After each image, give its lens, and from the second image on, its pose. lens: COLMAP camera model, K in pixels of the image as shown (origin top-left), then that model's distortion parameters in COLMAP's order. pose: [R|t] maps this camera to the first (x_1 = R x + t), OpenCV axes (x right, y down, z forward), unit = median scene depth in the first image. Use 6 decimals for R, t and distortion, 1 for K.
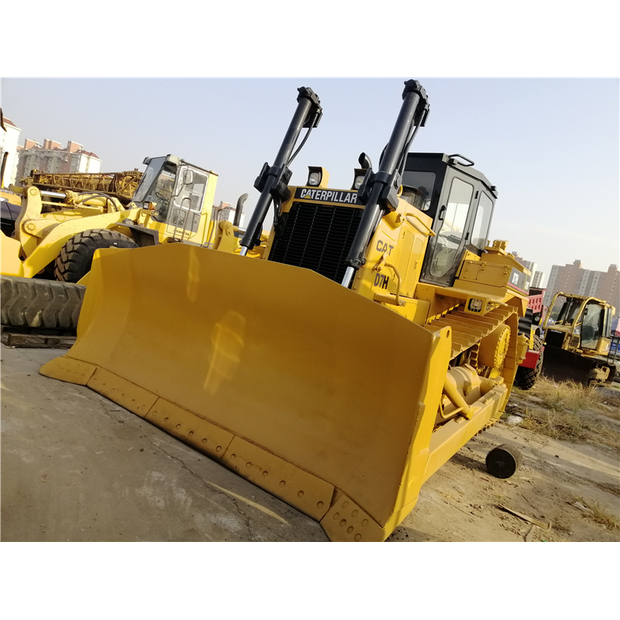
lens RADIAL K [[458.1, 0, 311.4], [0, 458.1, 309.6], [0, 0, 1]] dist [0.045215, -0.039886]
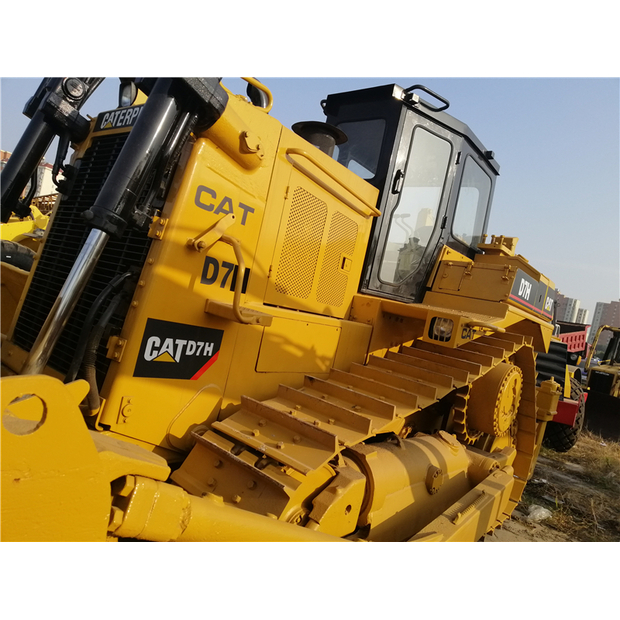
lens RADIAL K [[458.1, 0, 307.7], [0, 458.1, 310.9], [0, 0, 1]] dist [0.045215, -0.039886]
pose [[0.996902, 0.000425, -0.078656, 0.201046], [-0.006502, 0.997008, -0.077024, 0.010300], [0.078388, 0.077297, 0.993922, 0.367349]]
